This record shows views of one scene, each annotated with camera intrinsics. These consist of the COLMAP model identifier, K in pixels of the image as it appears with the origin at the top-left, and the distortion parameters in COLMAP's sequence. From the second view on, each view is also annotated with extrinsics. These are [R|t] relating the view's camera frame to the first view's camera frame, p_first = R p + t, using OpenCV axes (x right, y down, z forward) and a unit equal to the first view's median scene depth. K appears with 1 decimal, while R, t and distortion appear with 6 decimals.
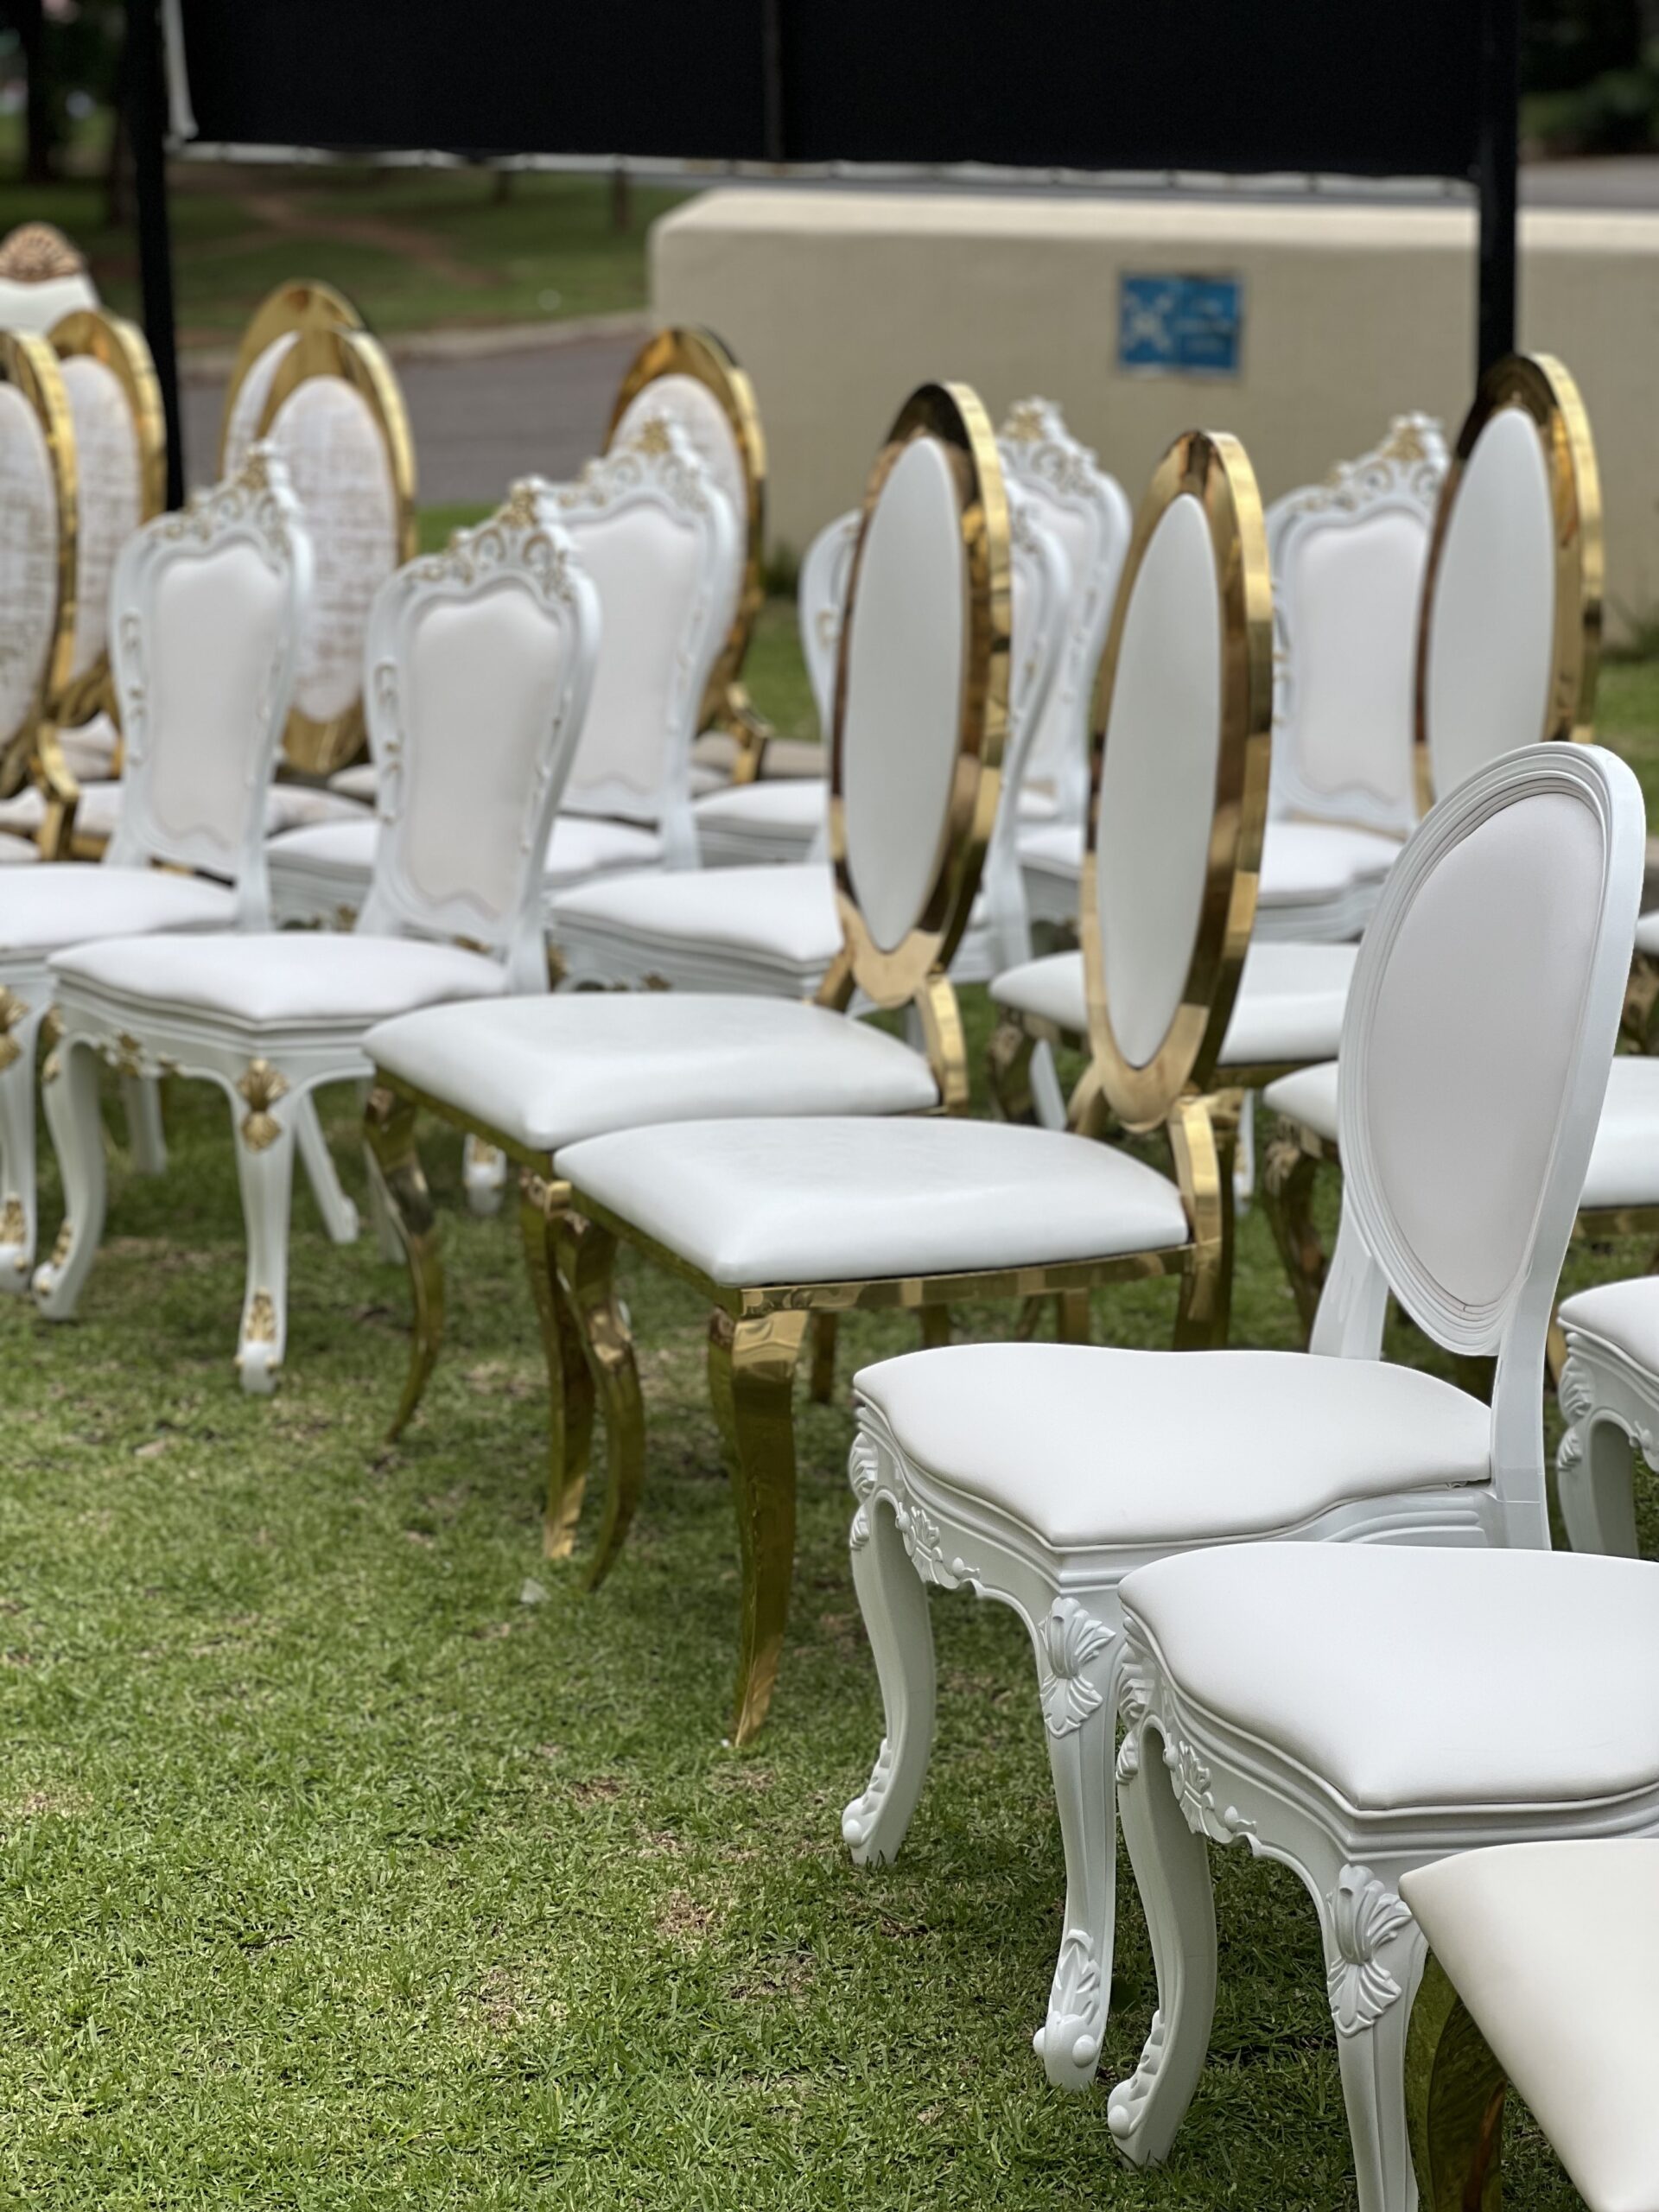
lens RADIAL K [[4853.1, 0, 821.4], [0, 4853.1, 1101.4], [0, 0, 1]] dist [0.118390, 0.000000]
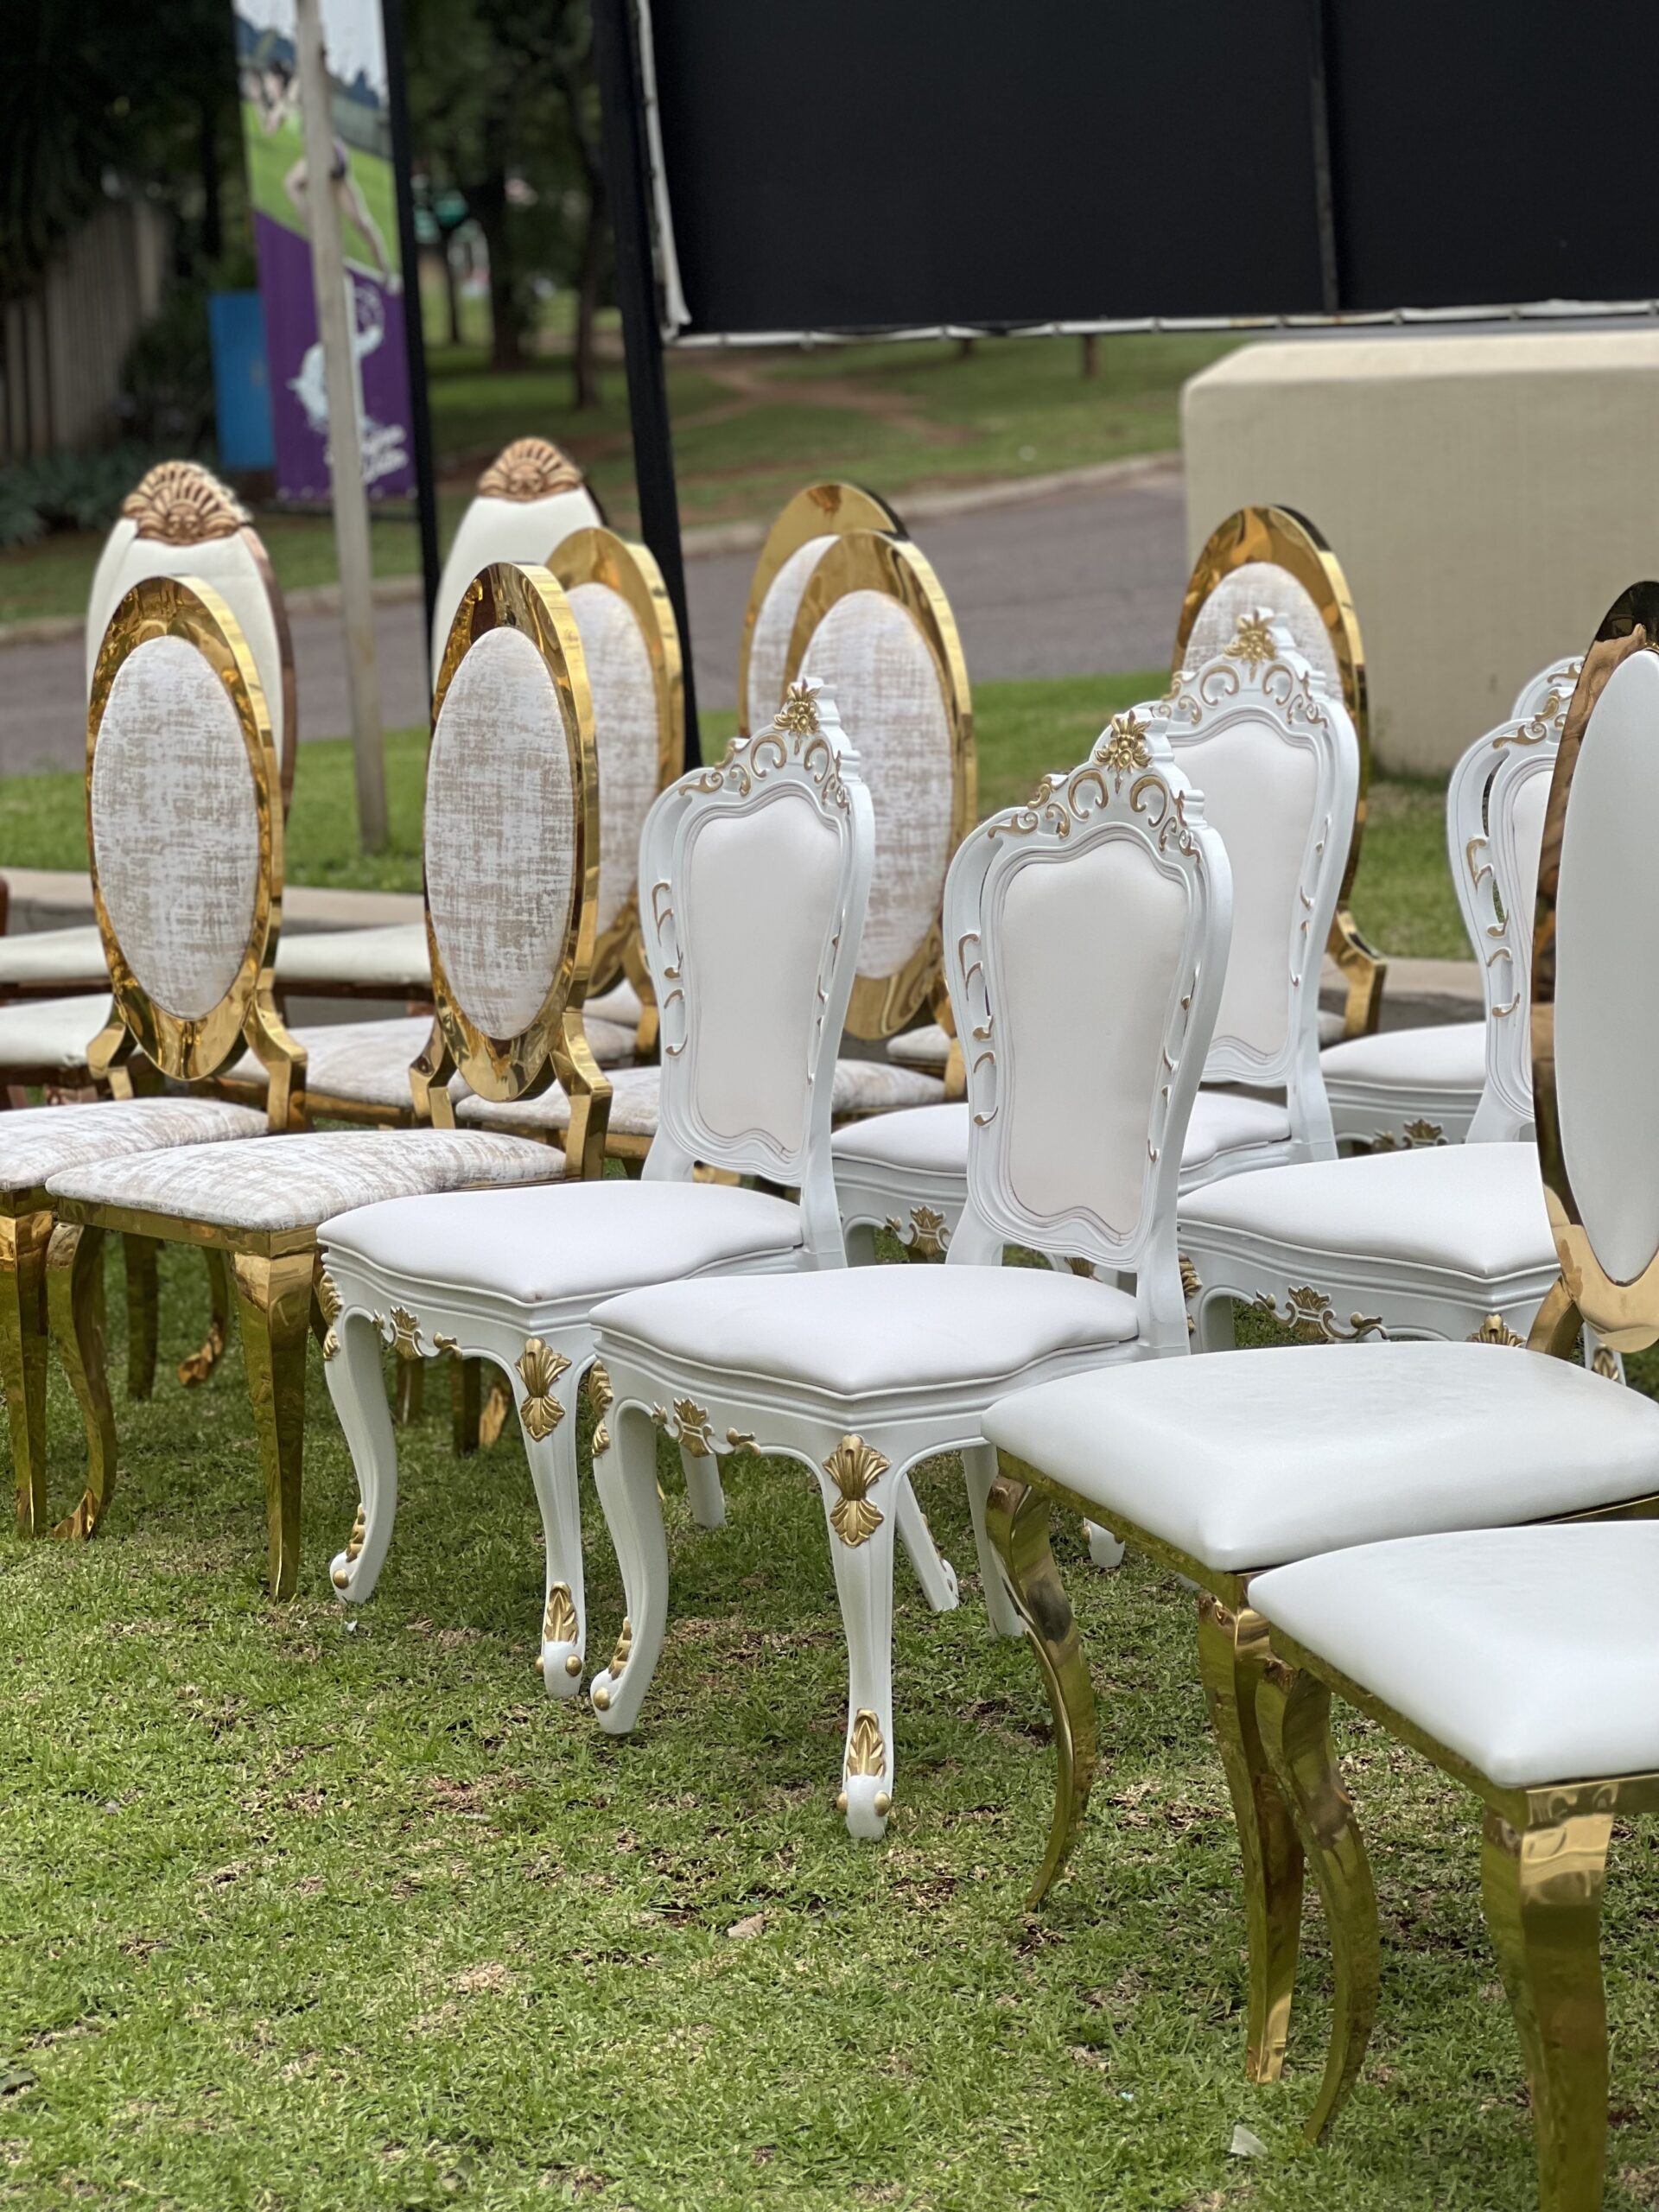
lens RADIAL K [[4853.1, 0, 887.3], [0, 4853.1, 1037.5], [0, 0, 1]] dist [0.118390, 0.000000]
pose [[0.995057, -0.048609, -0.086592, -0.033054], [0.044952, 0.998033, -0.043696, -0.037839], [0.088546, 0.039588, 0.995285, 0.166877]]
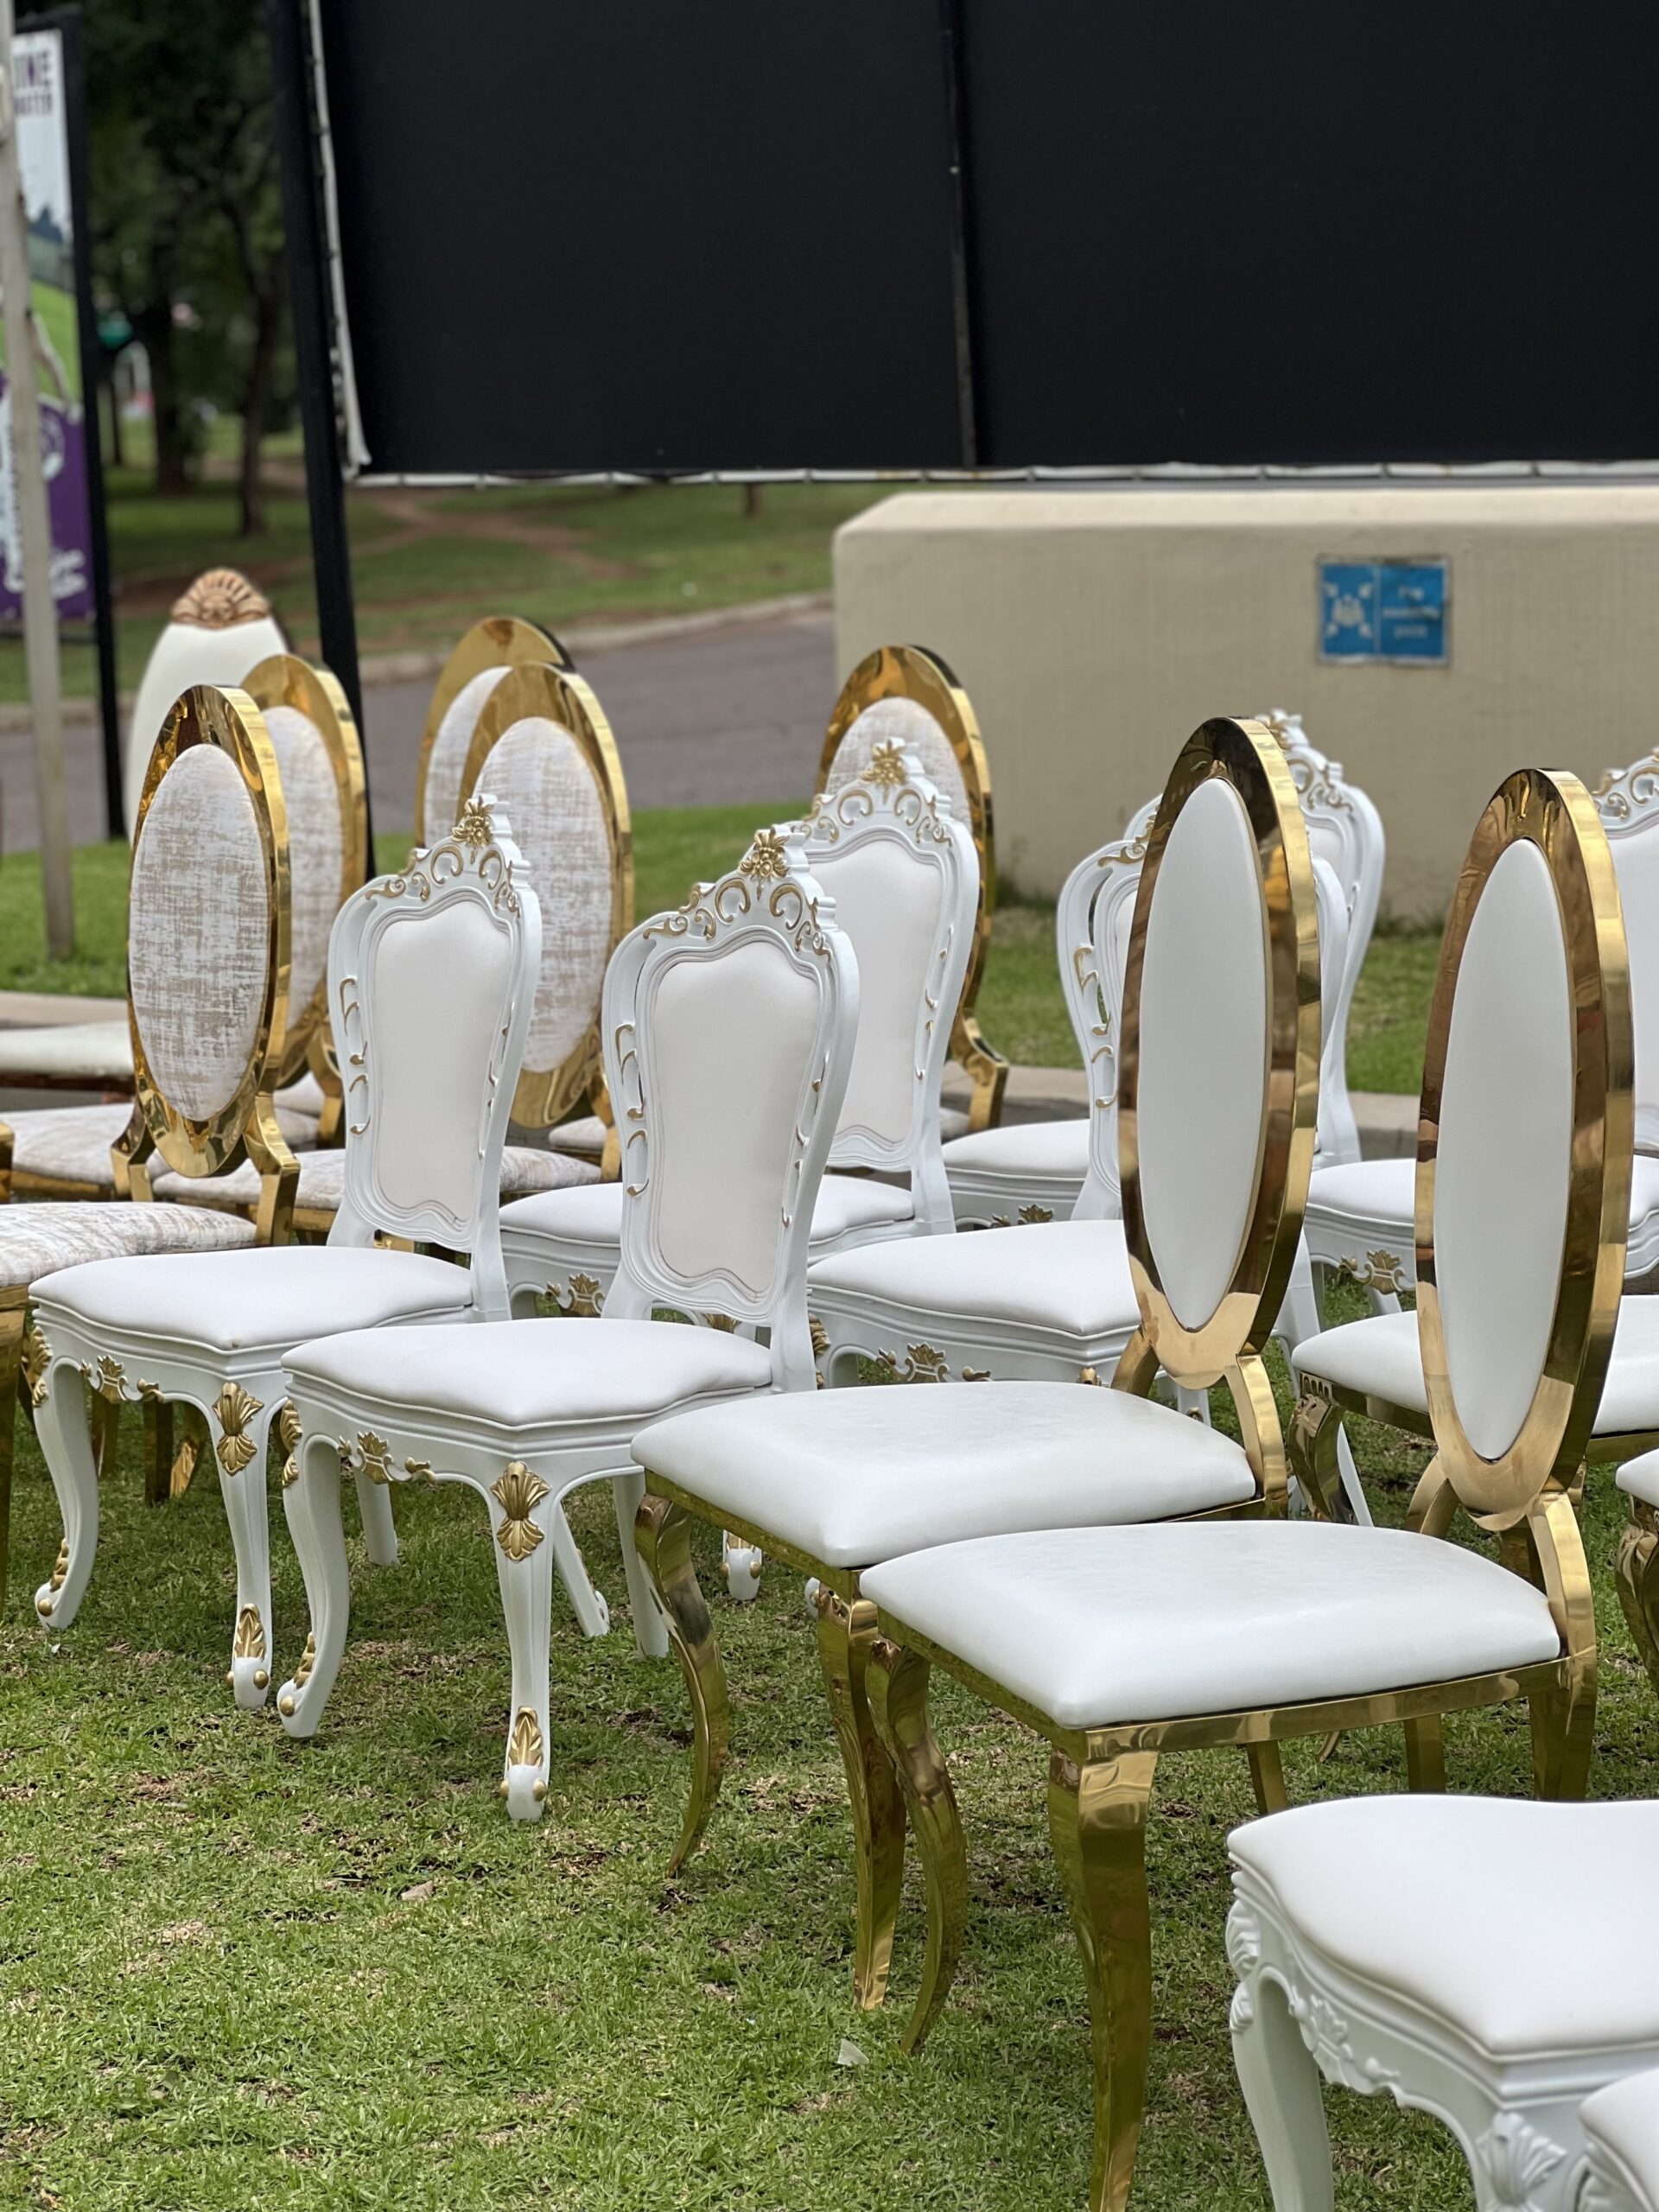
lens RADIAL K [[4853.1, 0, 845.5], [0, 4853.1, 1094.9], [0, 0, 1]] dist [0.118390, 0.000000]
pose [[0.998990, -0.037771, -0.024345, -0.025744], [0.036342, 0.997730, -0.056694, -0.022543], [0.026431, 0.055752, 0.998095, 0.062136]]
